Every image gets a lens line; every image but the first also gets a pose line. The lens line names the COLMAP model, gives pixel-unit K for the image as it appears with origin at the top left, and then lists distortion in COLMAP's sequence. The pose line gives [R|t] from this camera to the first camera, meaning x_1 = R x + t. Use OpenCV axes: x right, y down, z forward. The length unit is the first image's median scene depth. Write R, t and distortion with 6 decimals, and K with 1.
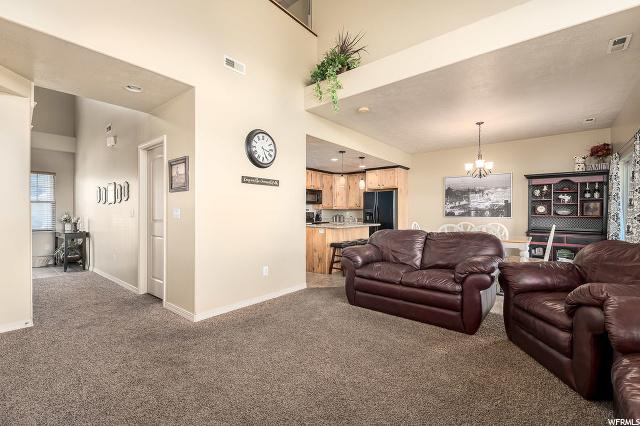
lens RADIAL K [[280.2, 0, 318.8], [0, 280.2, 211.5], [0, 0, 1]] dist [0.000415, -0.000137]
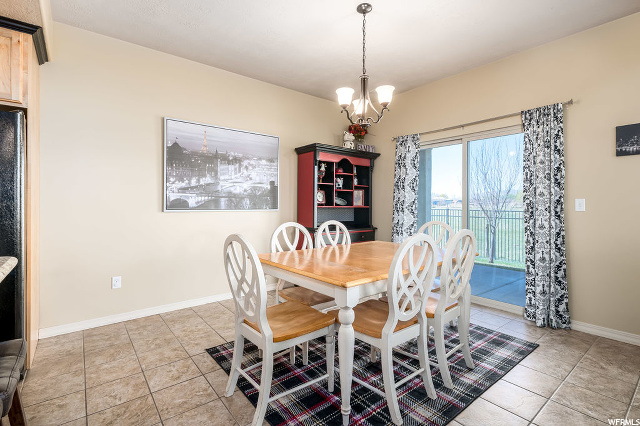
lens RADIAL K [[303.1, 0, 318.3], [0, 303.1, 201.8], [0, 0, 1]] dist [0.019085, -0.000742]
pose [[0.195347, 0.001827, 0.980732, 0.048756], [-0.011327, 0.999936, 0.000393, 0.002586], [-0.980669, -0.011186, 0.195355, 0.720215]]
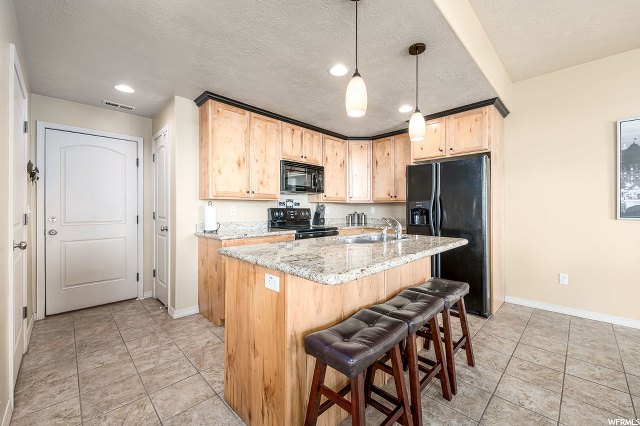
lens RADIAL K [[261.9, 0, 322.4], [0, 261.9, 208.0], [0, 0, 1]] dist [-0.002610, -0.000315]
pose [[0.996250, -0.004254, -0.086422, 0.062254], [0.004302, 0.999991, 0.000367, 0.001968], [0.086419, -0.000737, 0.996259, 0.621070]]
